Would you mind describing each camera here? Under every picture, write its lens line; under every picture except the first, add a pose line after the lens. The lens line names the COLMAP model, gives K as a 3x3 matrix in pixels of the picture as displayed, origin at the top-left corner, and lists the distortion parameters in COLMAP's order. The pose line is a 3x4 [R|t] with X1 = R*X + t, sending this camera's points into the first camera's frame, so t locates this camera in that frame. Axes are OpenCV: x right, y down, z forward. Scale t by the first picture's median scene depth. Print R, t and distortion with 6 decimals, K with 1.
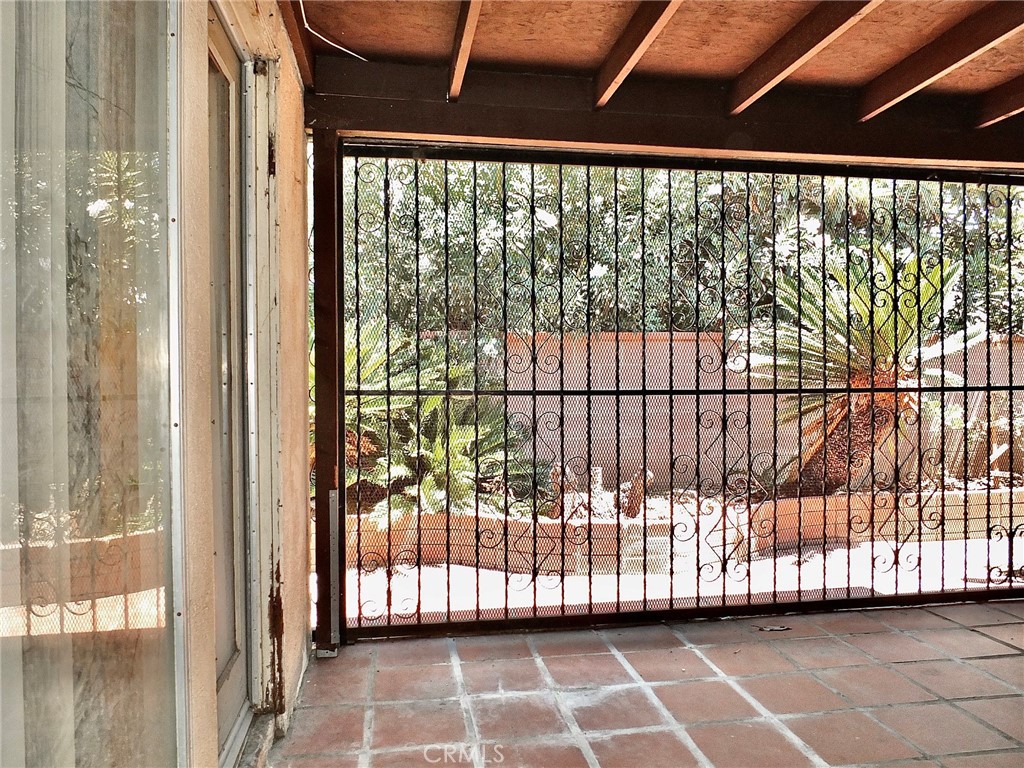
lens RADIAL K [[732.7, 0, 503.9], [0, 732.7, 380.0], [0, 0, 1]] dist [-0.005506, 0.002904]
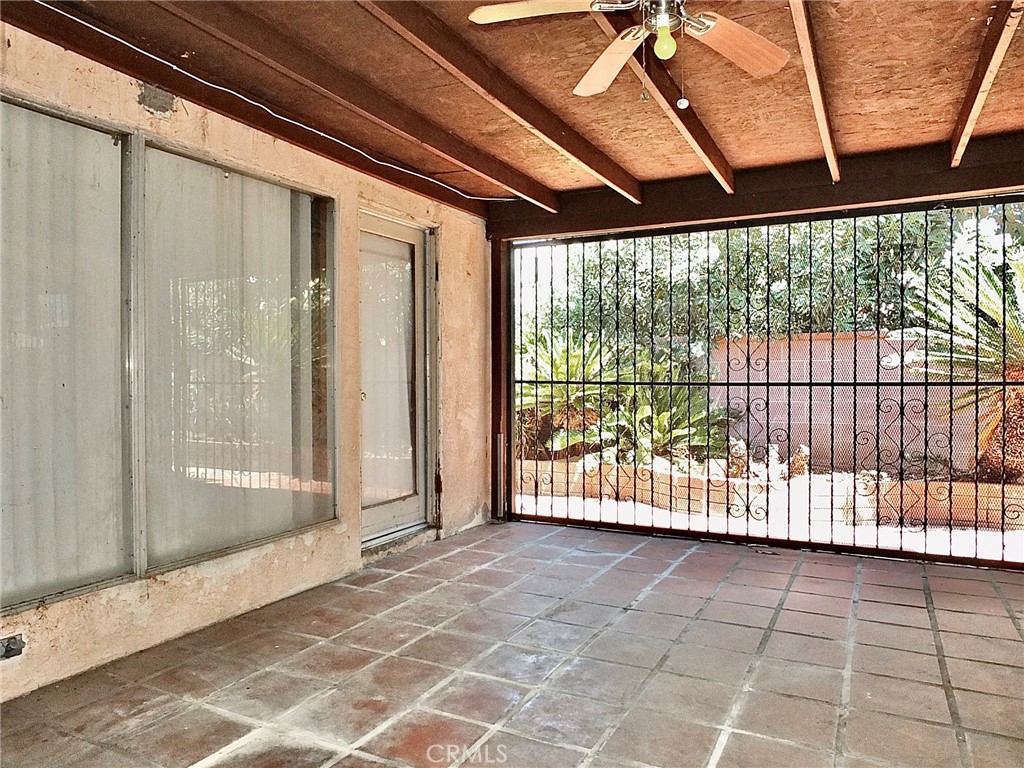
lens RADIAL K [[732.7, 0, 503.9], [0, 732.7, 380.0], [0, 0, 1]] dist [-0.005506, 0.002904]
pose [[0.789219, 0.008185, -0.614057, 0.859405], [0.000882, 0.999895, 0.014462, -0.012432], [0.614111, -0.011955, 0.789129, -0.432627]]
